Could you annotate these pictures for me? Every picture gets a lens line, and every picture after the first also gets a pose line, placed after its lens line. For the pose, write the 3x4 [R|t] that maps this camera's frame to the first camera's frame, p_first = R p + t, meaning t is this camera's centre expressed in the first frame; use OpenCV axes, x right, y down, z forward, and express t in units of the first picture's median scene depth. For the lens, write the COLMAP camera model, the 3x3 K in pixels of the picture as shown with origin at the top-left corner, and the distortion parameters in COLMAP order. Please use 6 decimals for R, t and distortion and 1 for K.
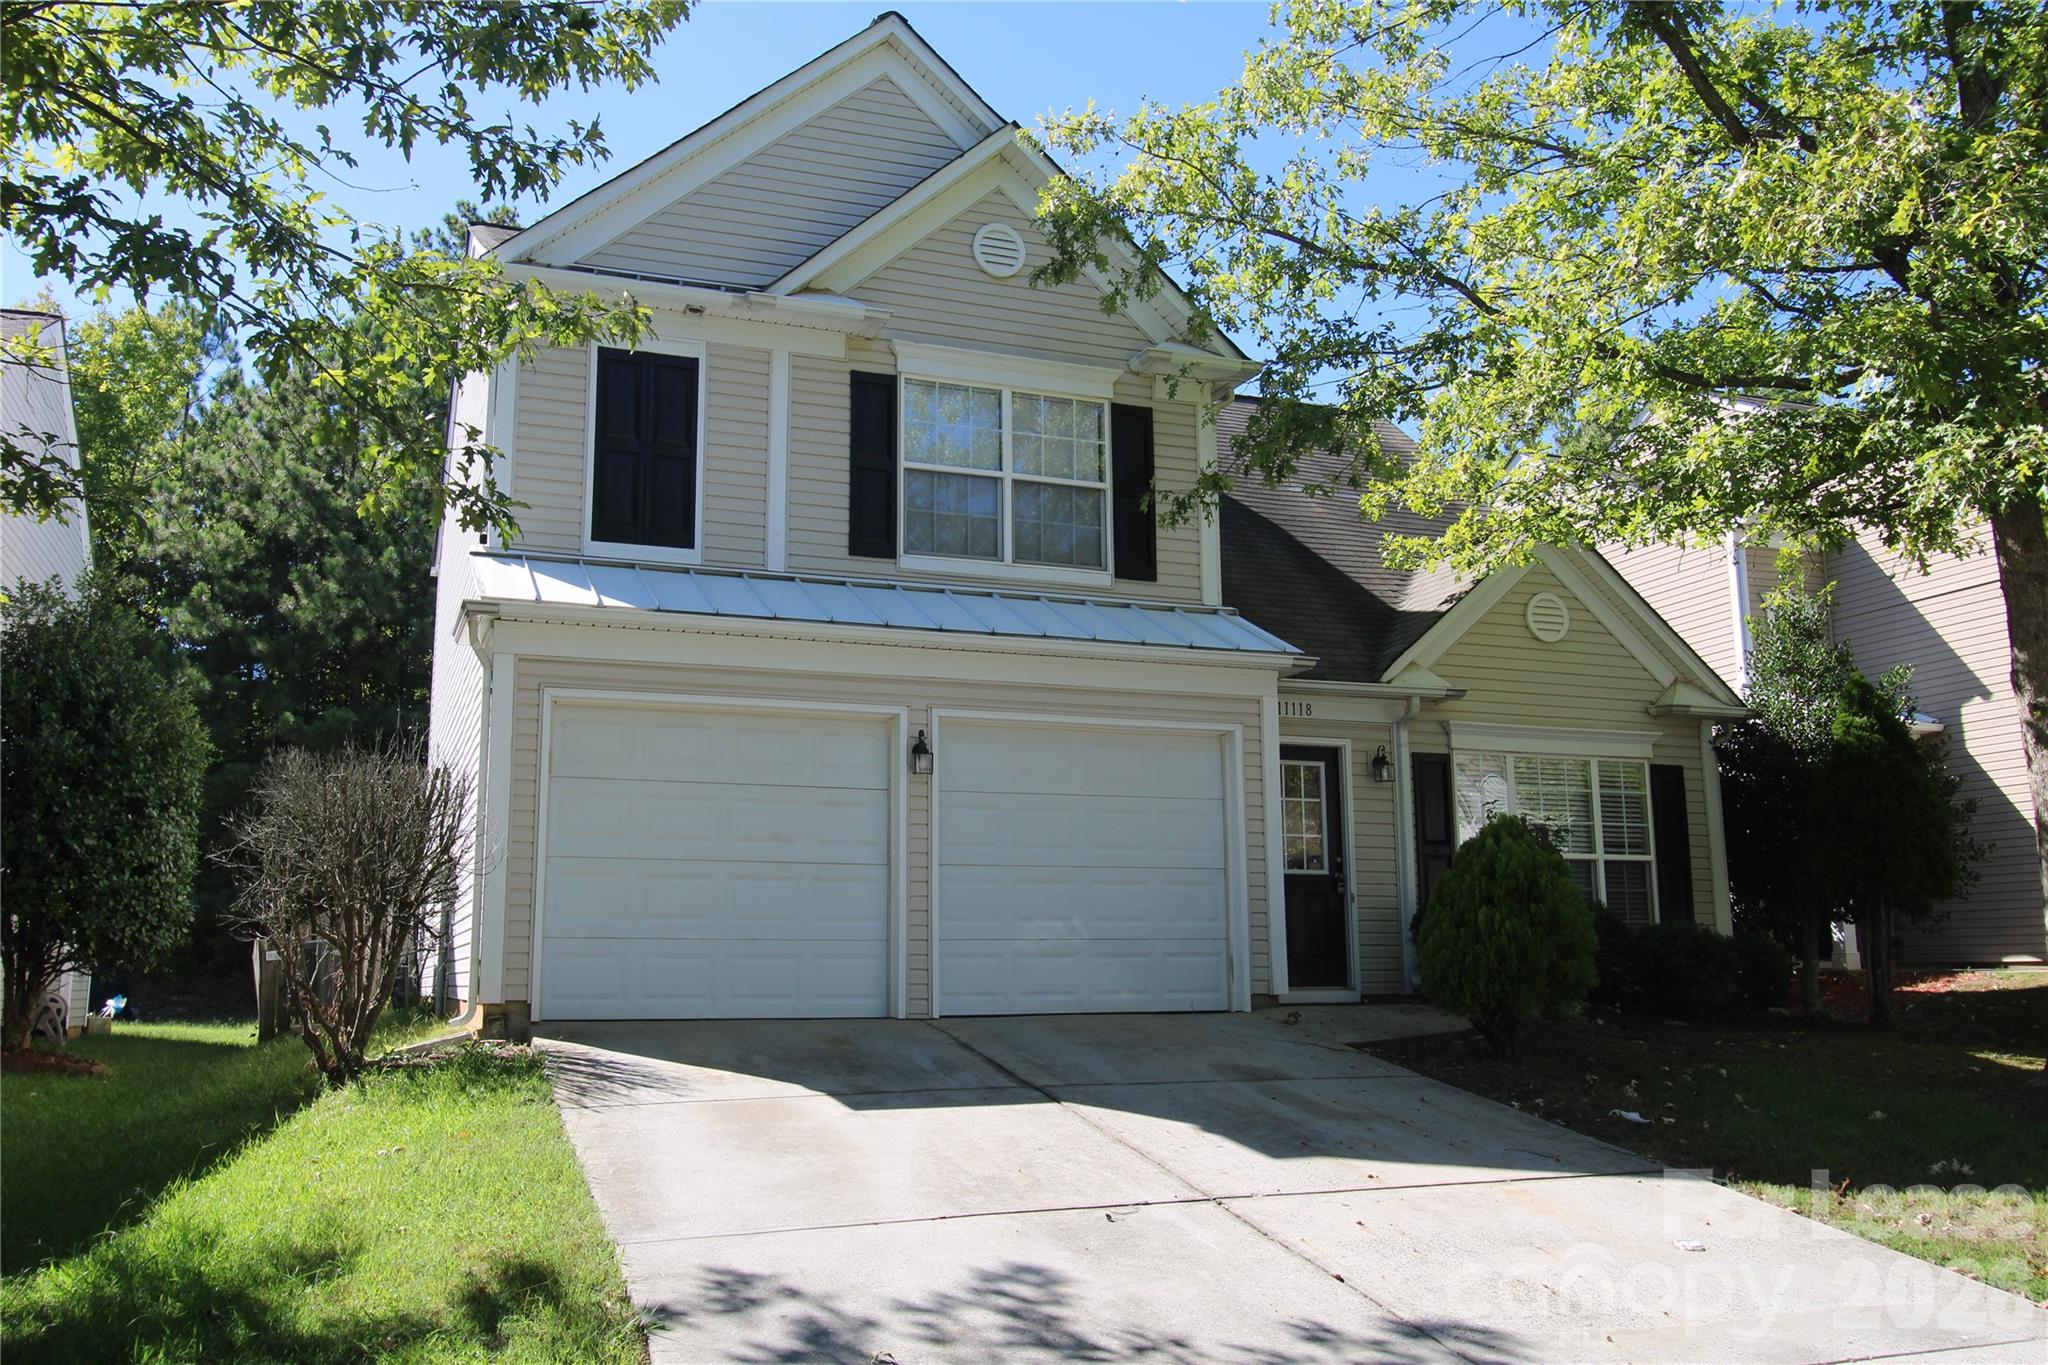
lens RADIAL K [[1754.6, 0, 1024.0], [0, 1754.6, 682.5], [0, 0, 1]] dist [-0.022420, 0.056504]
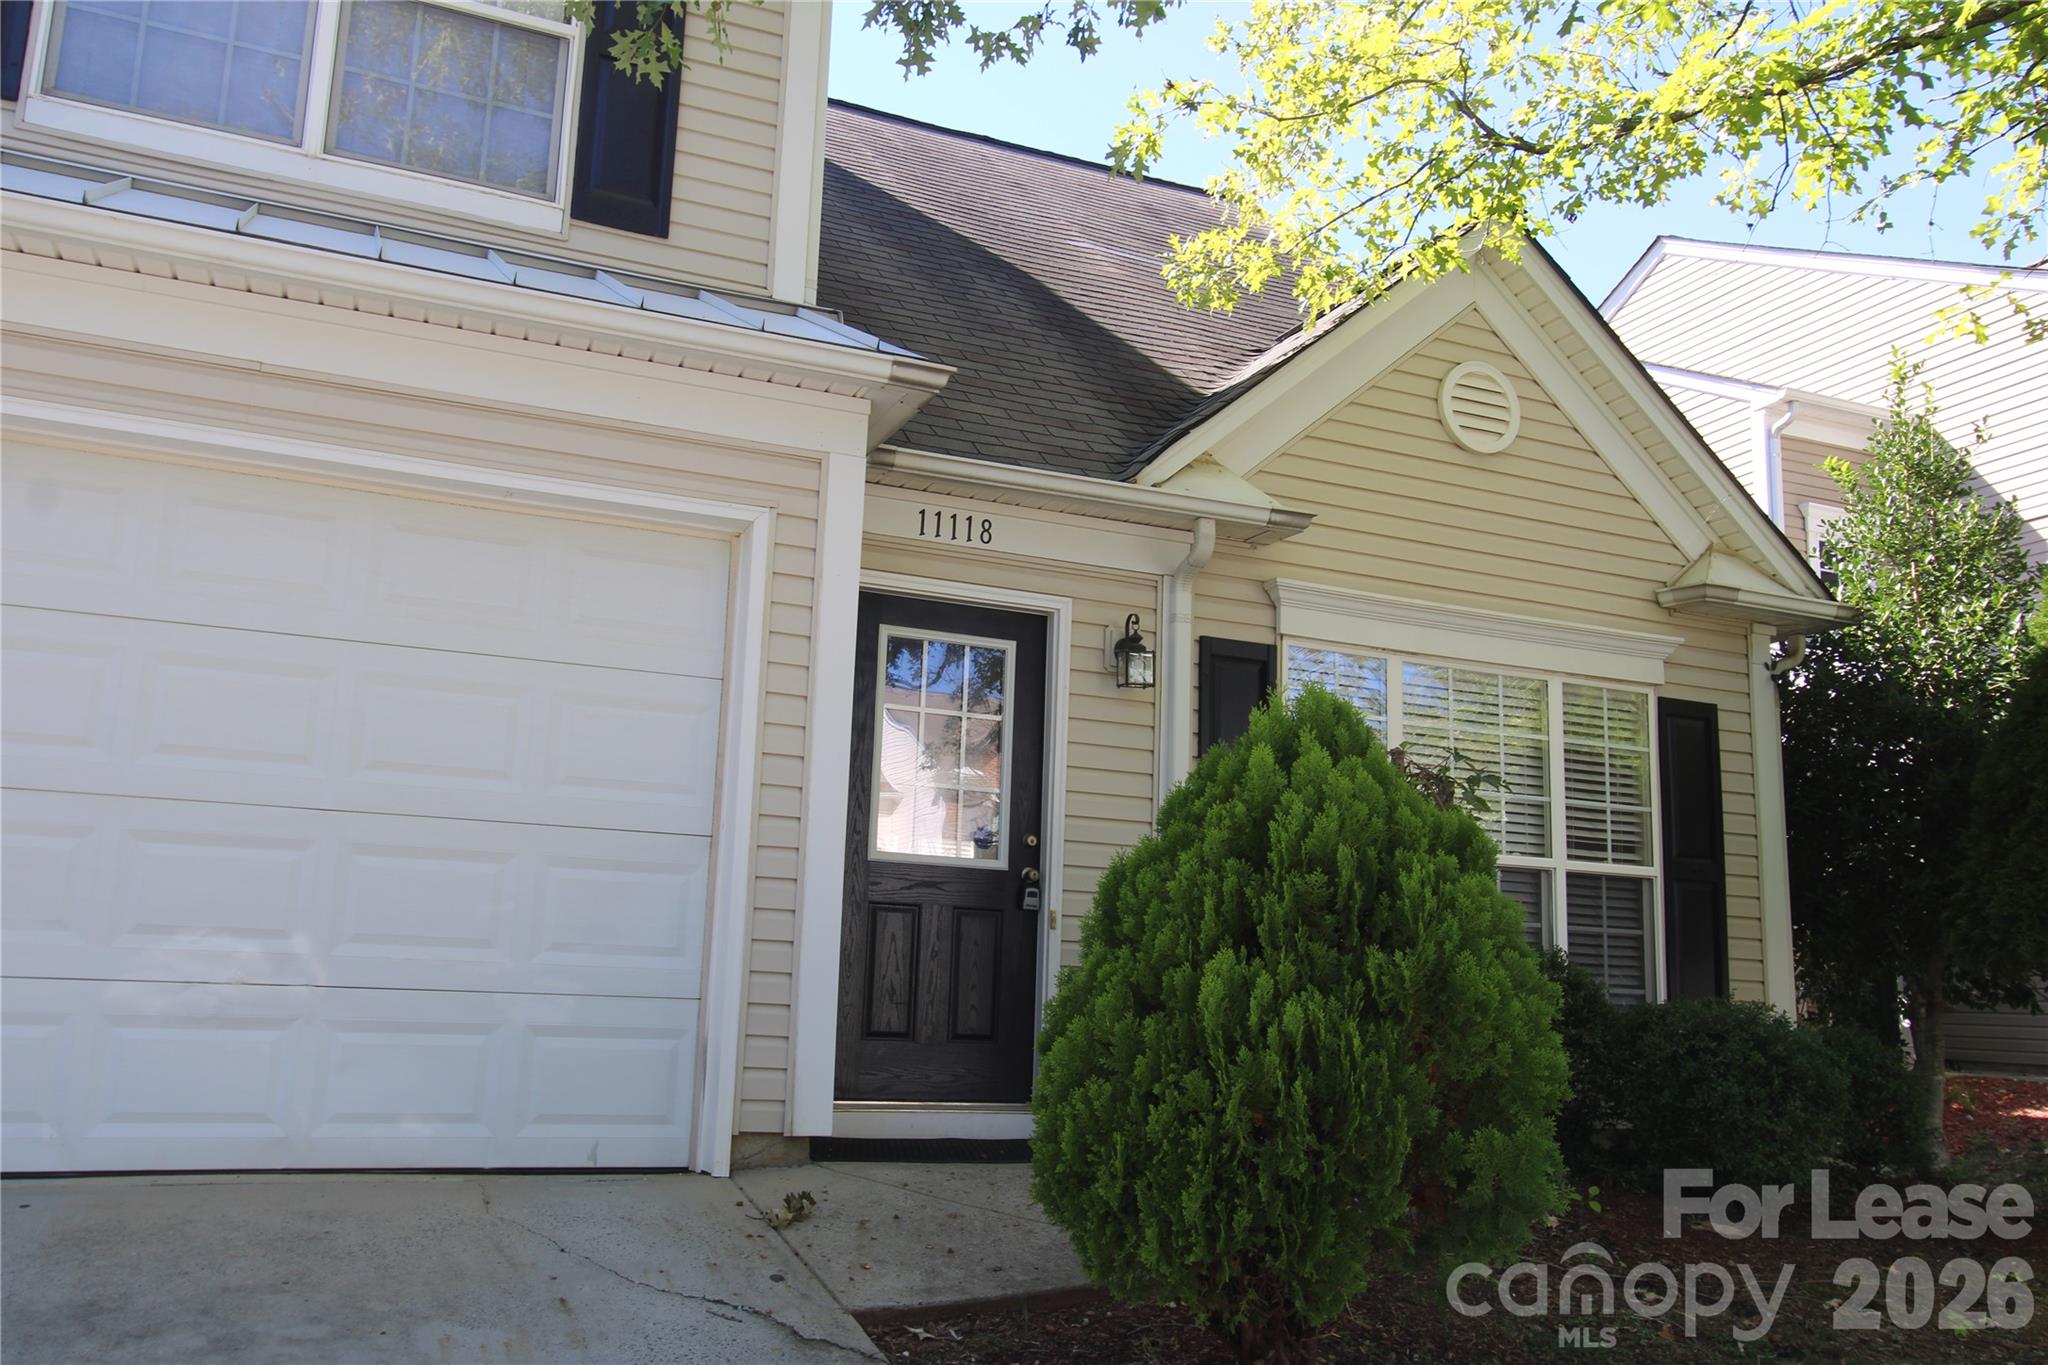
lens RADIAL K [[1754.6, 0, 1024.0], [0, 1754.6, 682.5], [0, 0, 1]] dist [-0.022420, 0.056504]
pose [[0.998415, 0.048684, 0.028250, 0.162508], [-0.048324, 0.998744, -0.013263, 0.064113], [-0.028861, 0.011877, 0.999513, 0.514506]]
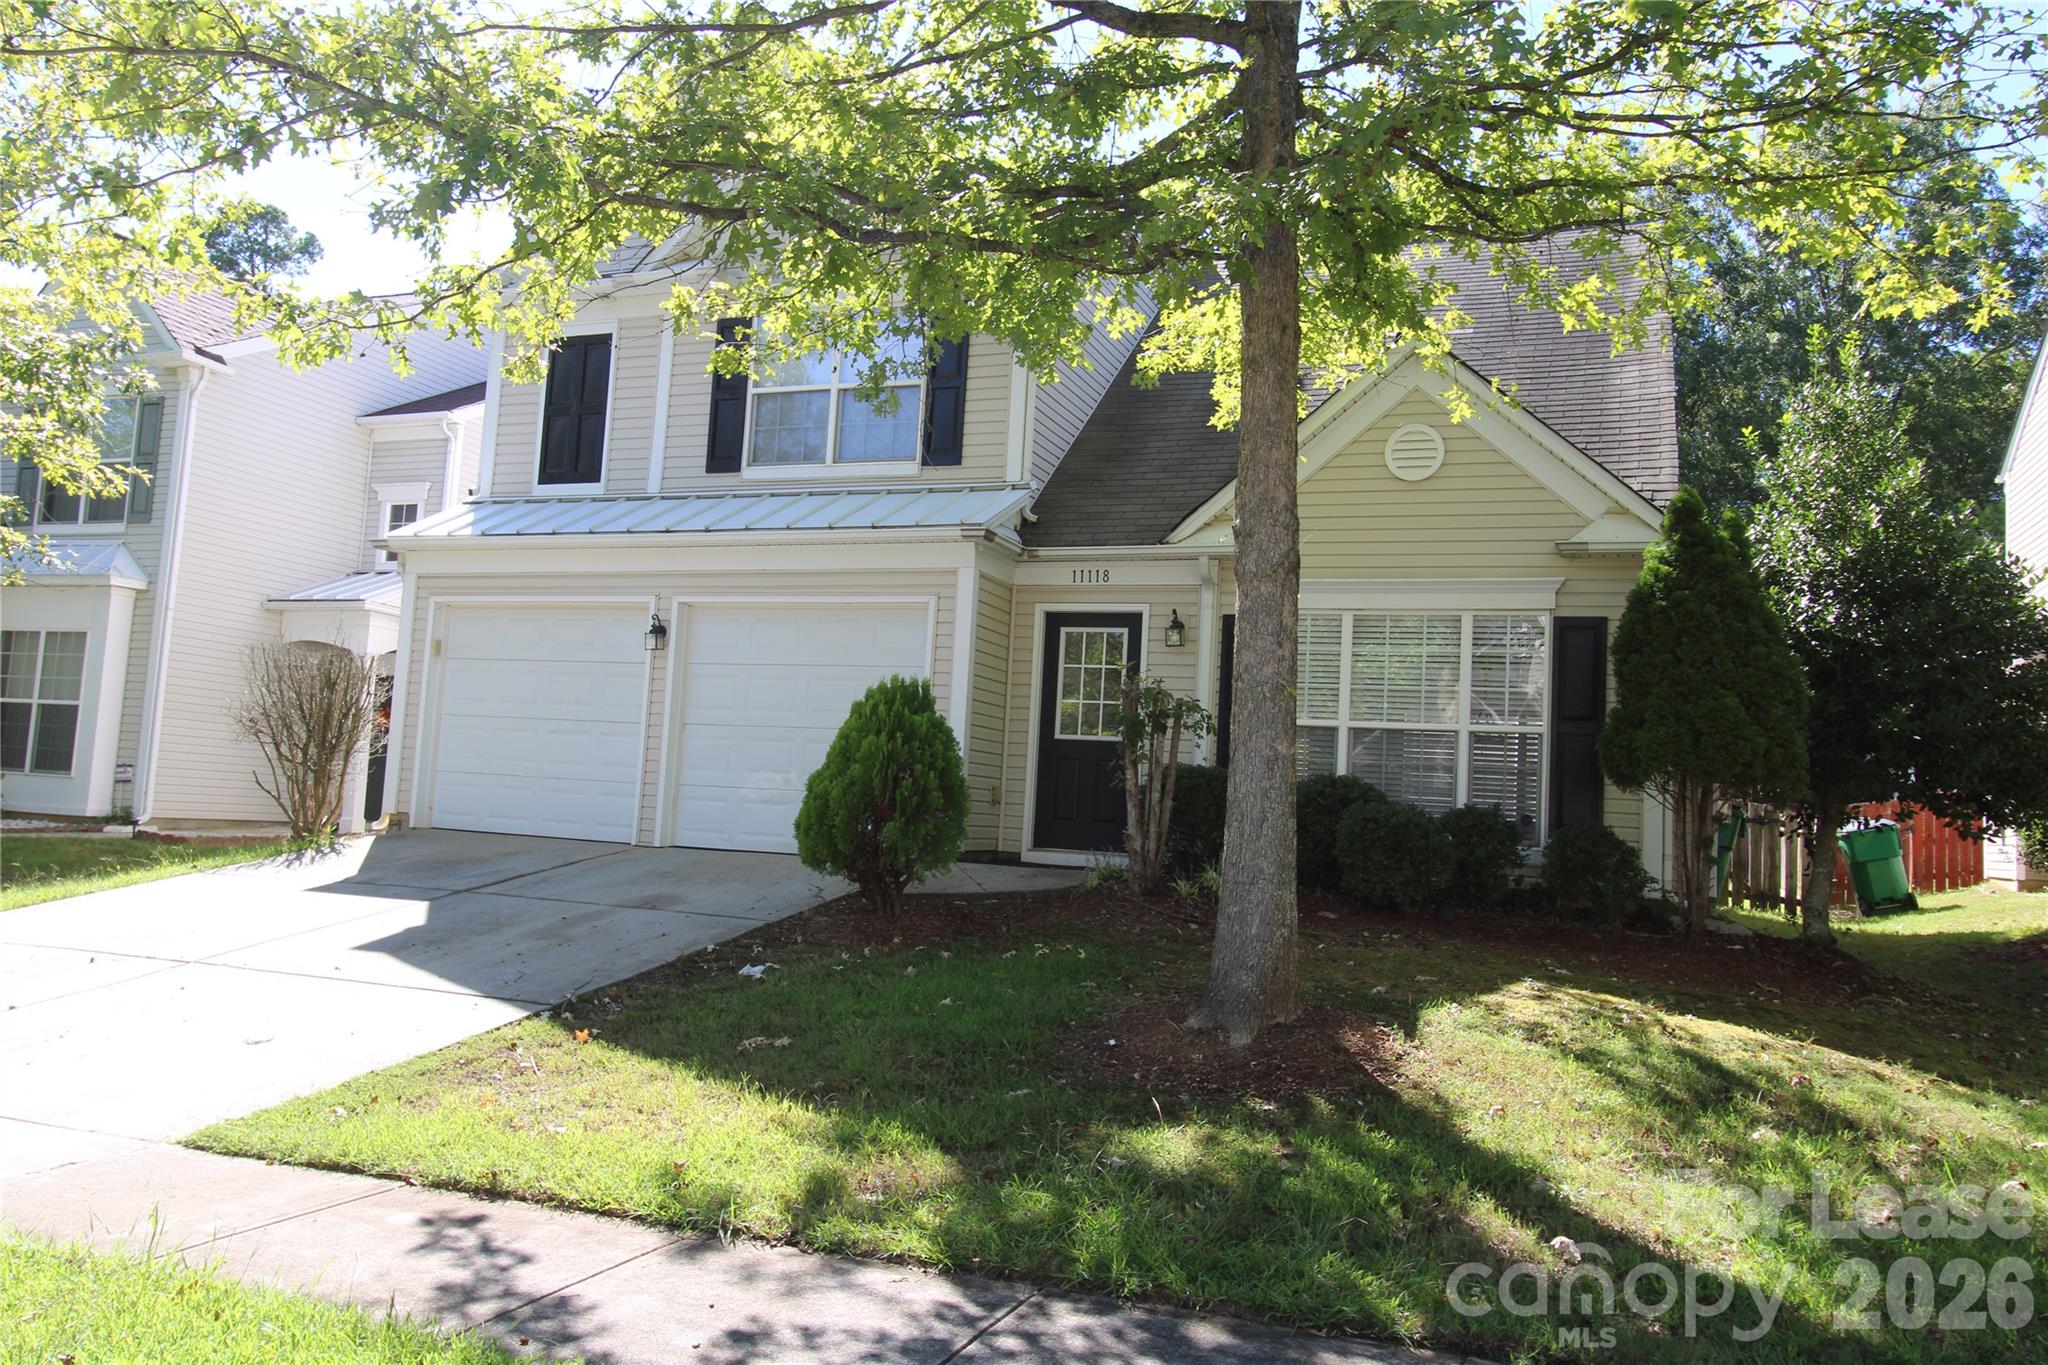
lens RADIAL K [[1618.8, 0, 1026.5], [0, 1618.8, 738.2], [0, 0, 1]] dist [-0.007804, -0.001149]
pose [[0.730064, 0.006904, -0.683343, 0.766405], [0.053240, 0.996335, 0.066947, 0.043580], [0.681301, -0.085257, 0.727021, 0.293870]]
